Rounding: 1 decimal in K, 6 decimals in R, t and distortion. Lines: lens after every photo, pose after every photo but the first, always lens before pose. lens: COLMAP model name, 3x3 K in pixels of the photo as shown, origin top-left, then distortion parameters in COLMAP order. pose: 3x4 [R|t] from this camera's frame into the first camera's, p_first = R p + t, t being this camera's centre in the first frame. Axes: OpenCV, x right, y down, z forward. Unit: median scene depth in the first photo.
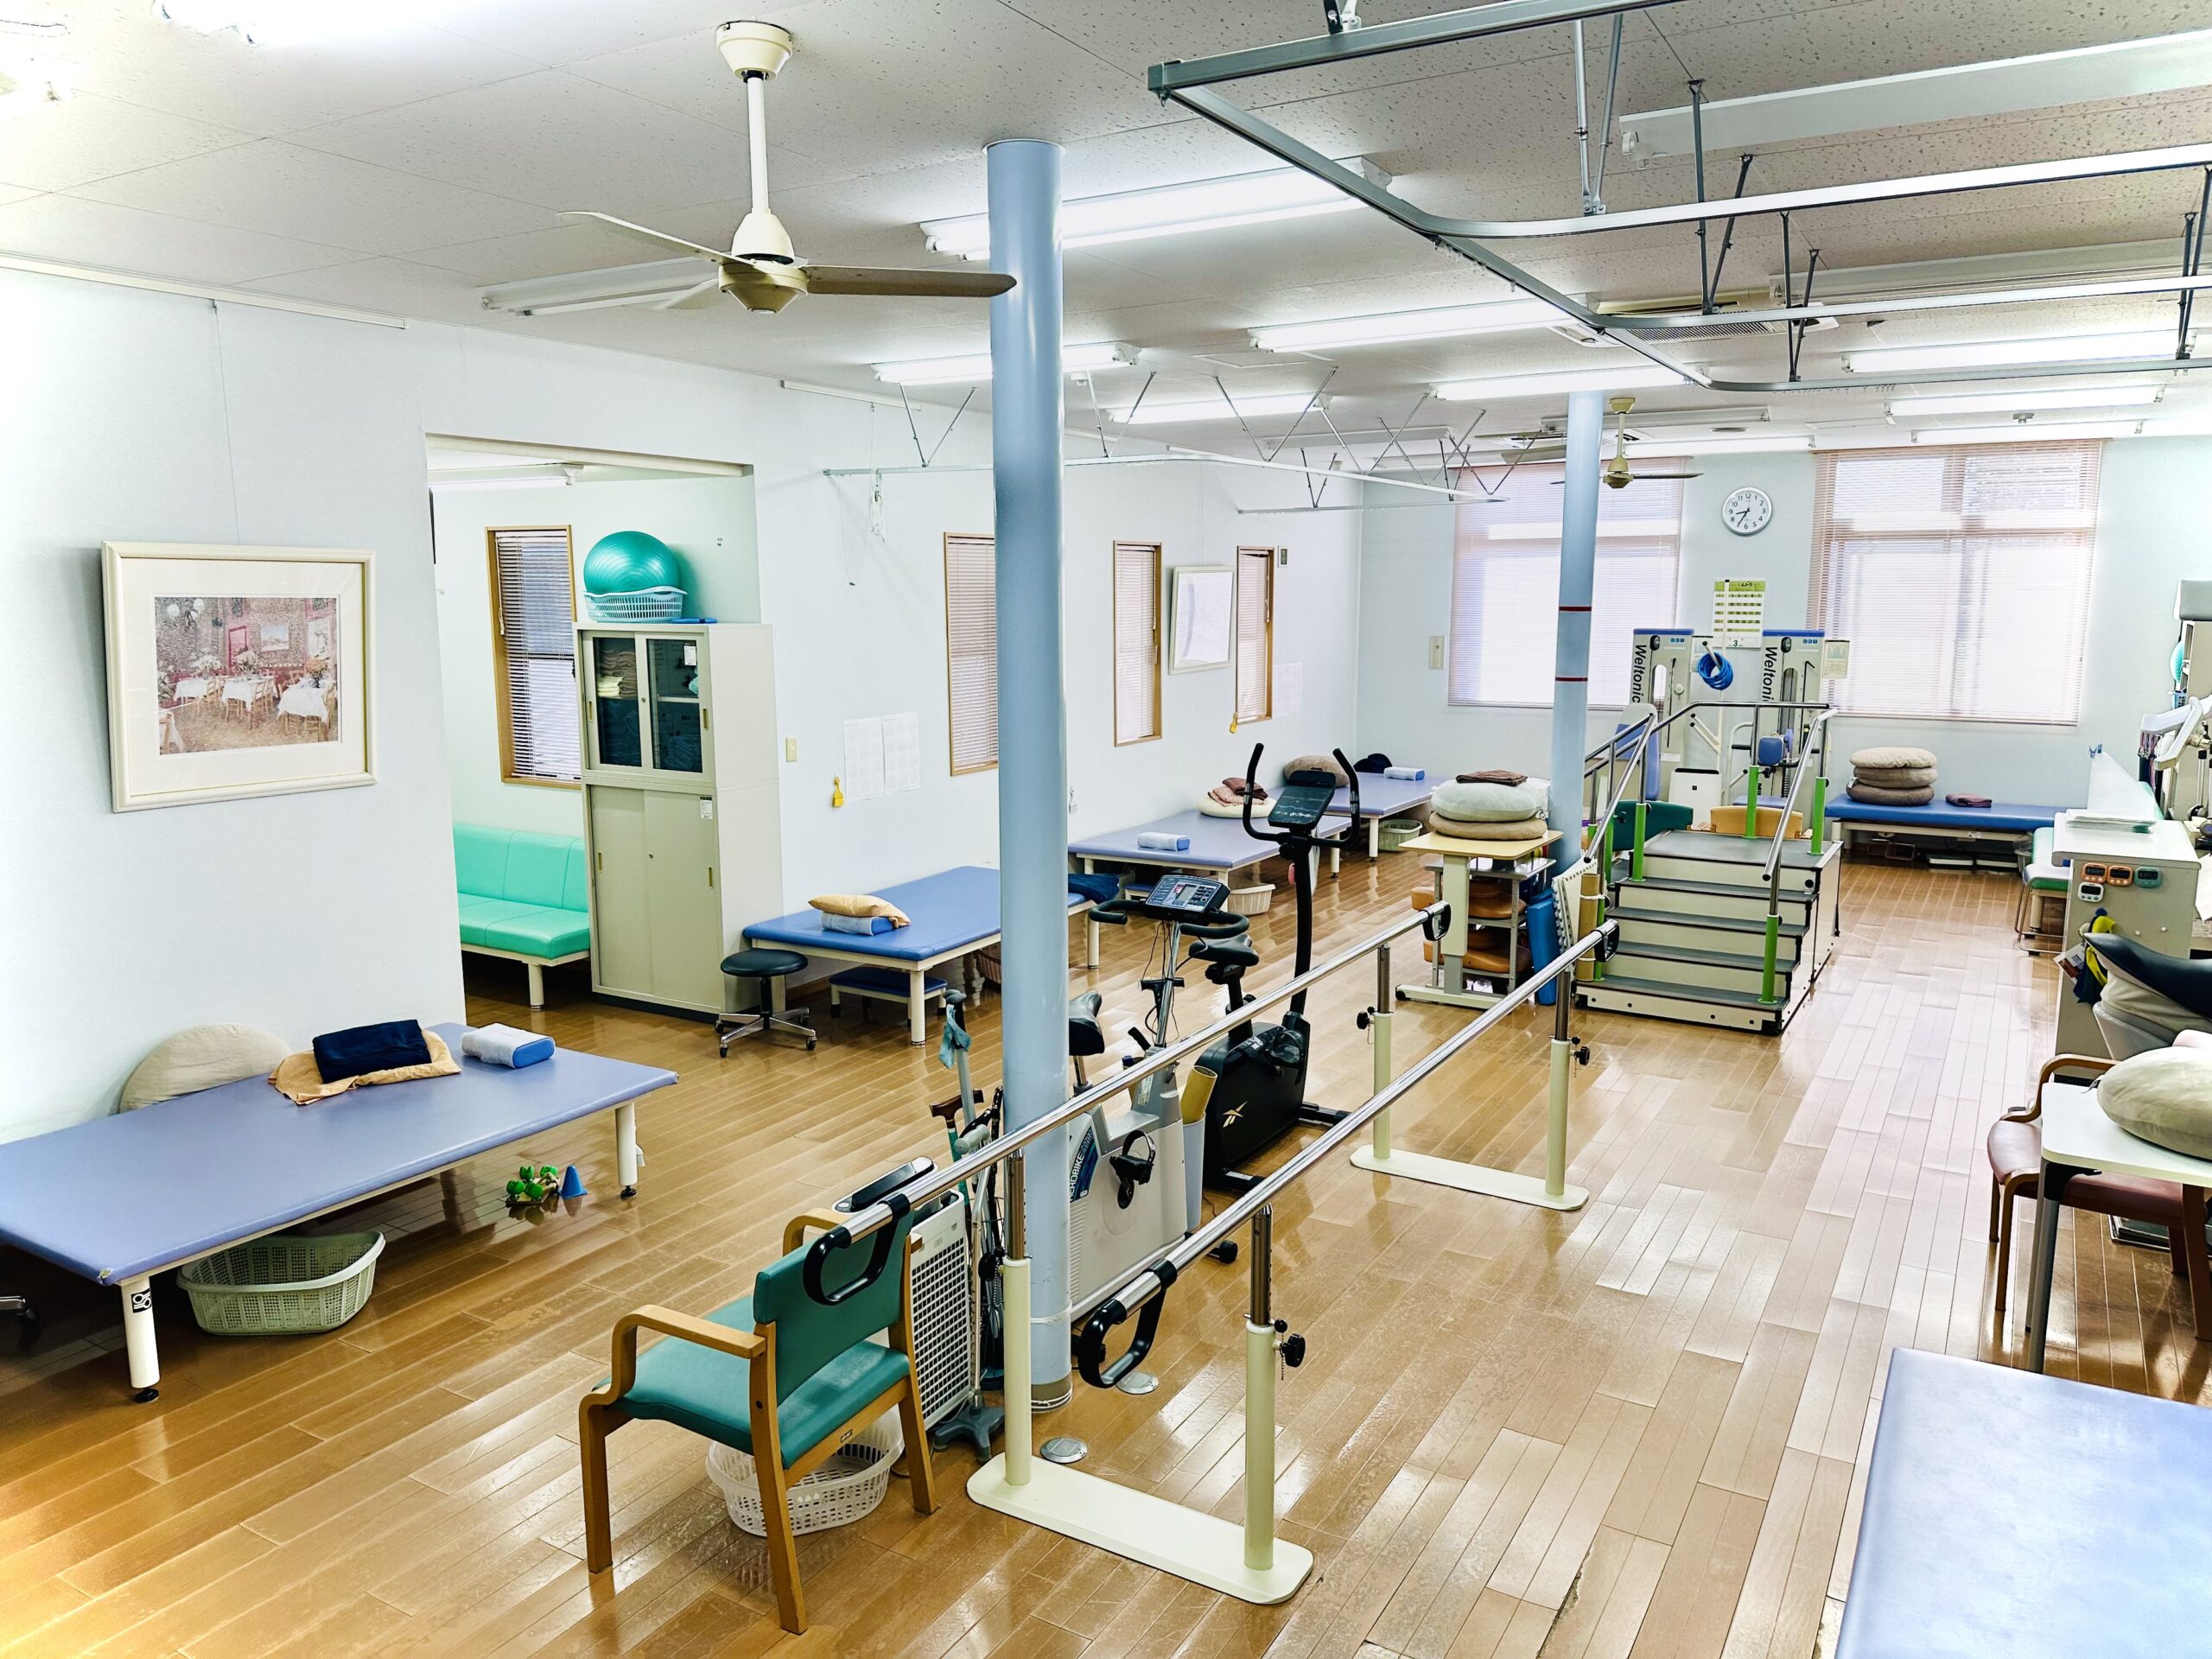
lens RADIAL K [[1548.4, 0, 1094.9], [0, 1548.4, 828.5], [0, 0, 1]] dist [0.069663, -0.084311]
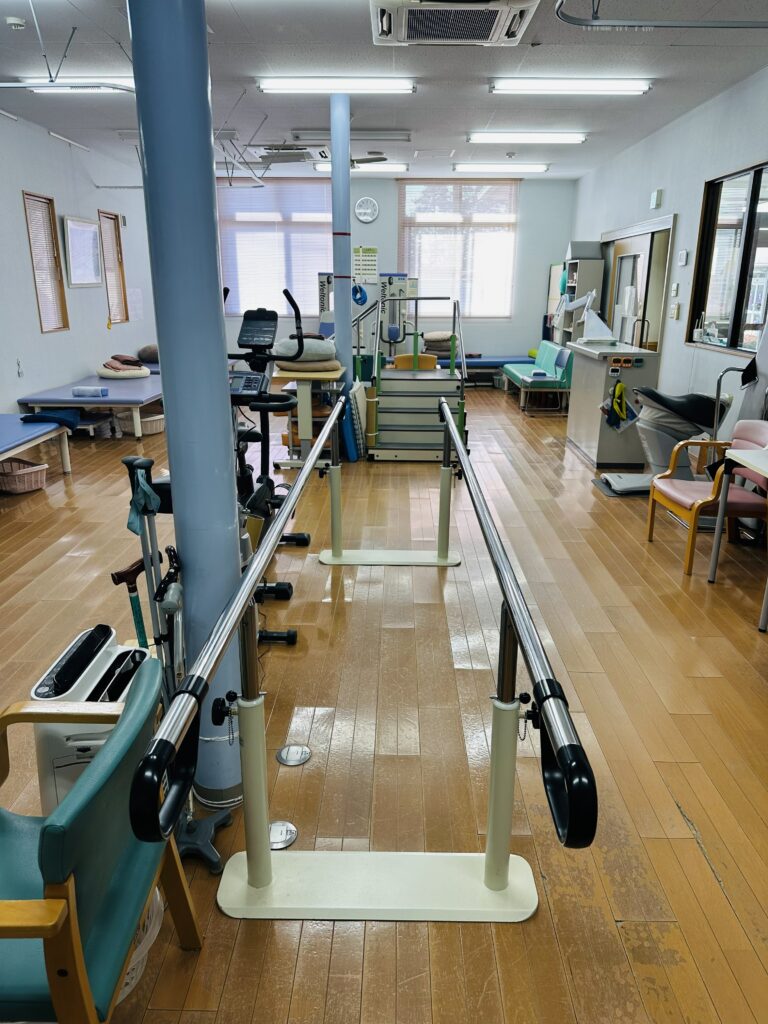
lens RADIAL K [[716.8, 0, 391.4], [0, 716.8, 509.7], [0, 0, 1]] dist [0.069663, -0.084311]
pose [[0.860200, -0.141172, 0.490027, -0.092267], [0.069527, 0.984412, 0.161552, 0.037881], [-0.505195, -0.104897, 0.856607, 0.264300]]
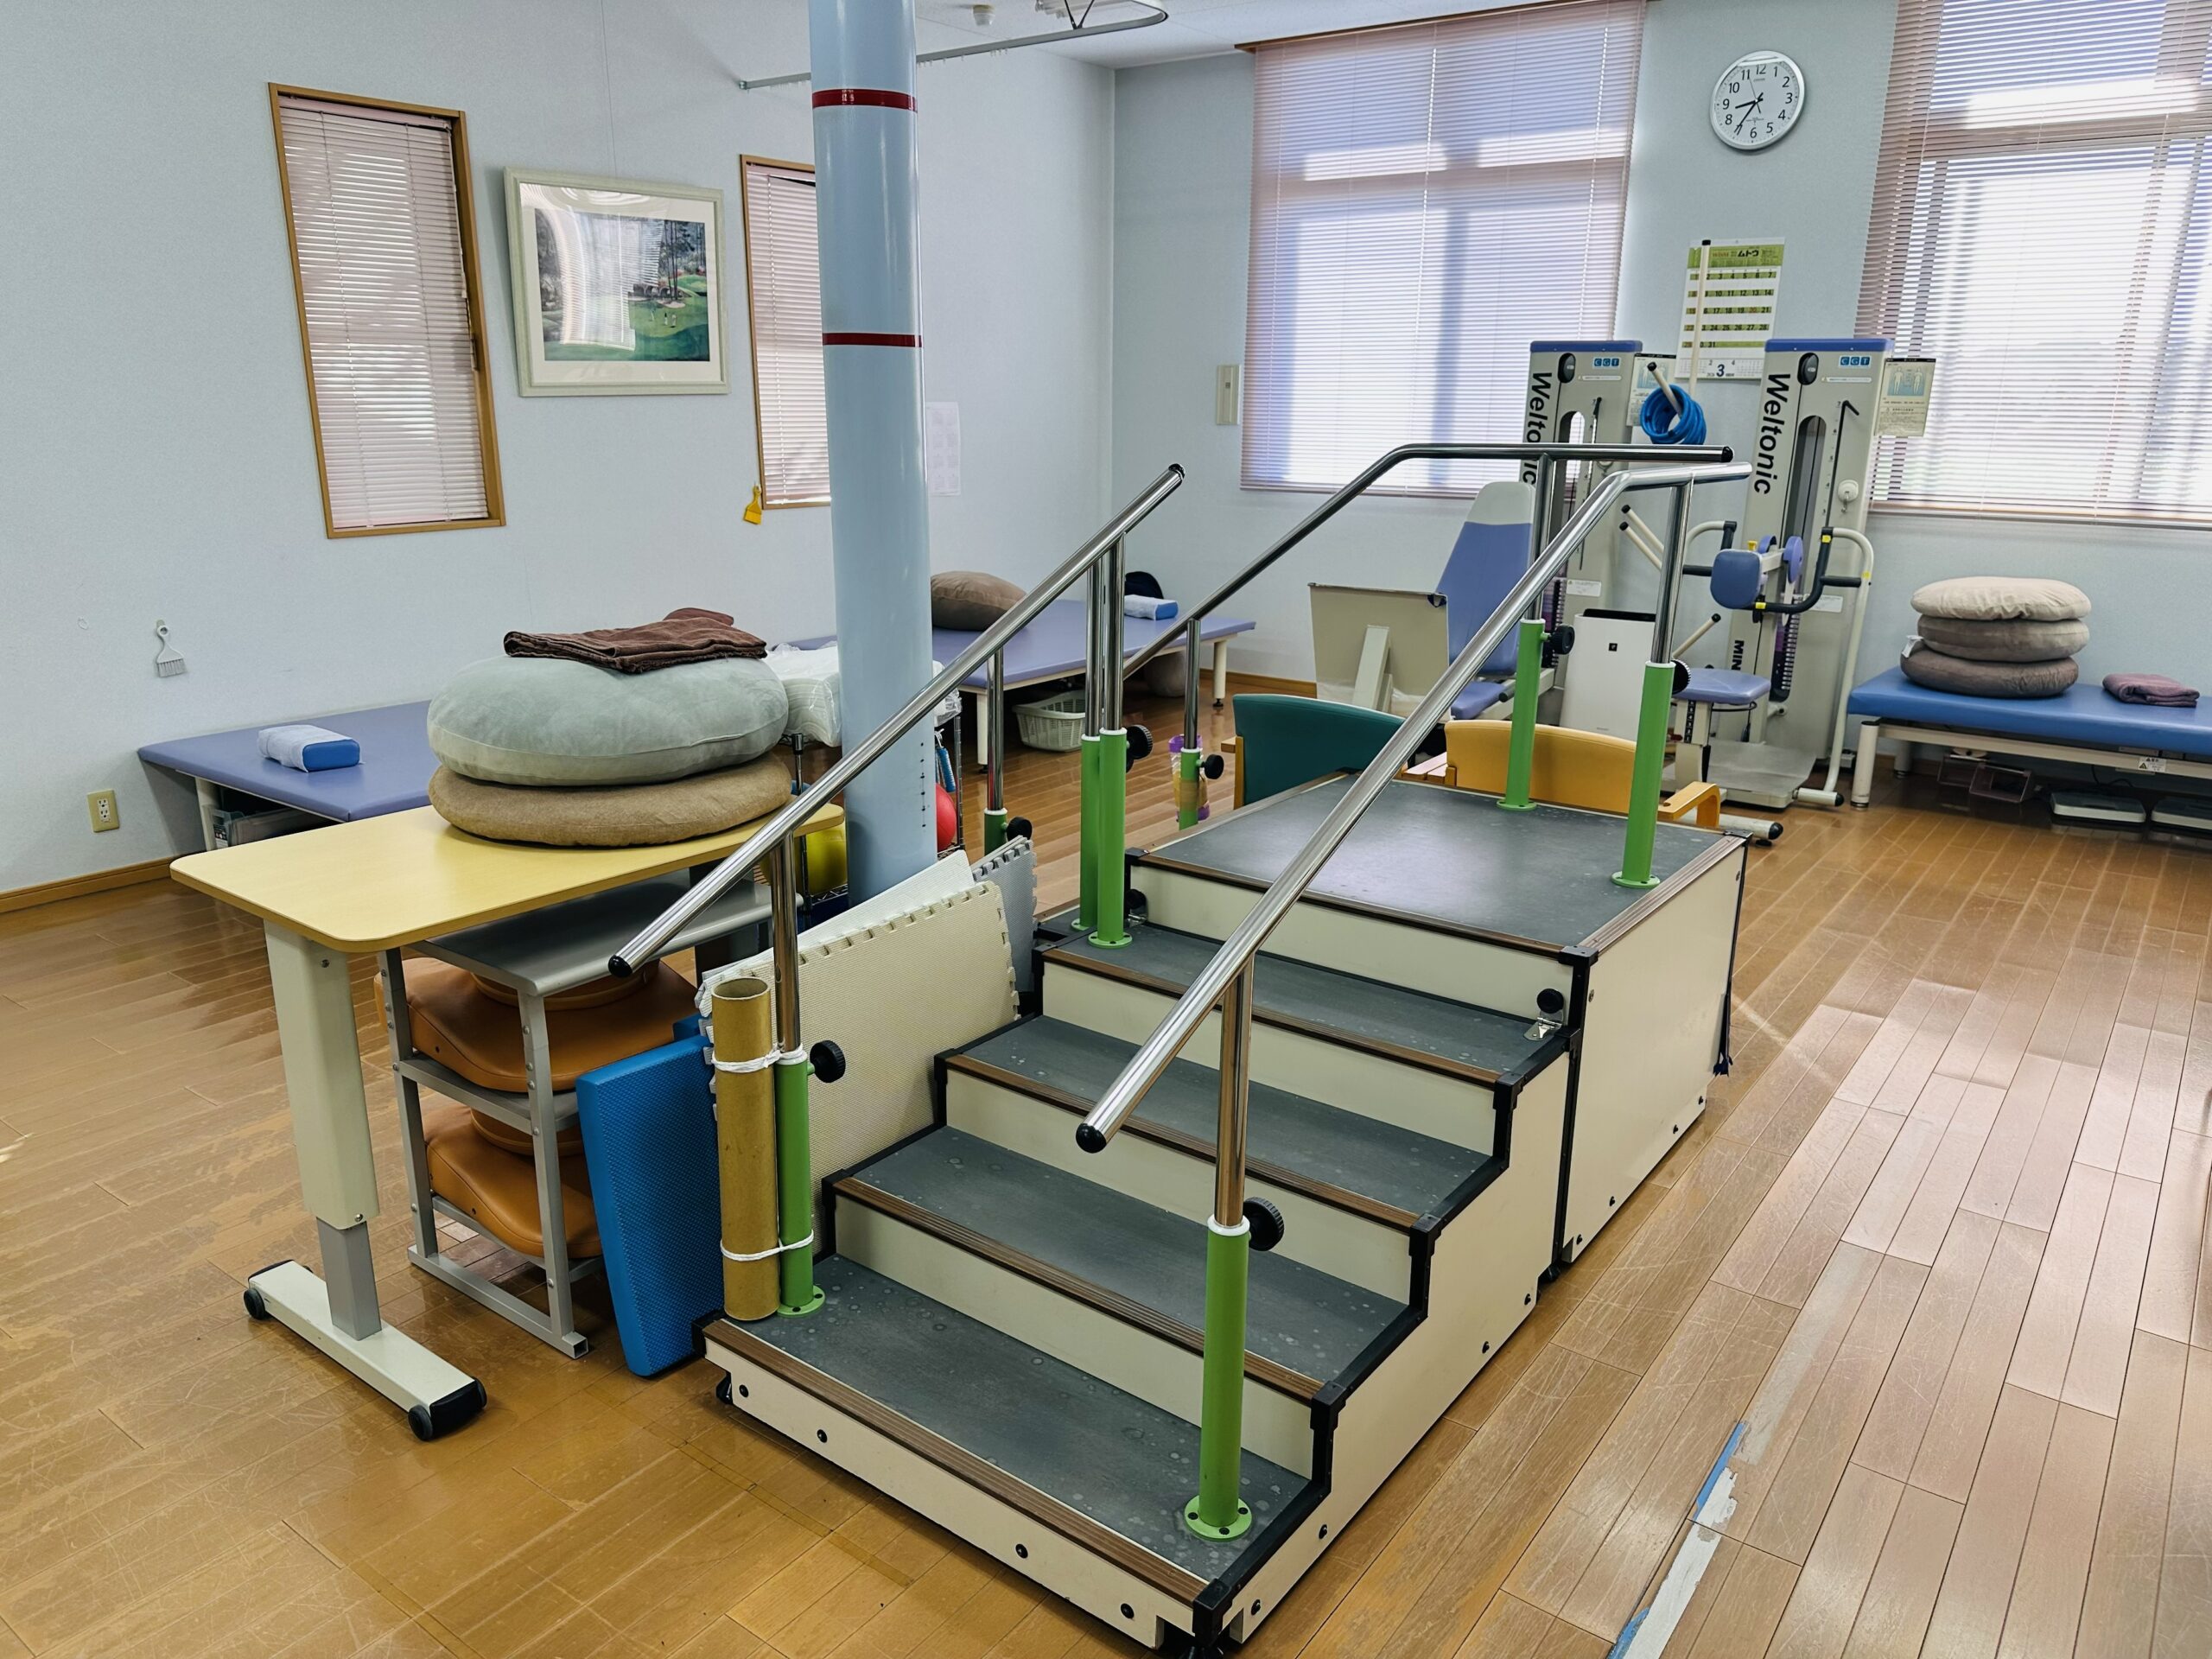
lens RADIAL K [[1548.4, 0, 1119.2], [0, 1548.4, 814.9], [0, 0, 1]] dist [0.069663, -0.084311]
pose [[0.995882, 0.036440, -0.083008, 0.422611], [-0.026973, 0.993292, 0.112443, -0.039100], [0.086549, -0.109741, 0.990185, 0.730774]]
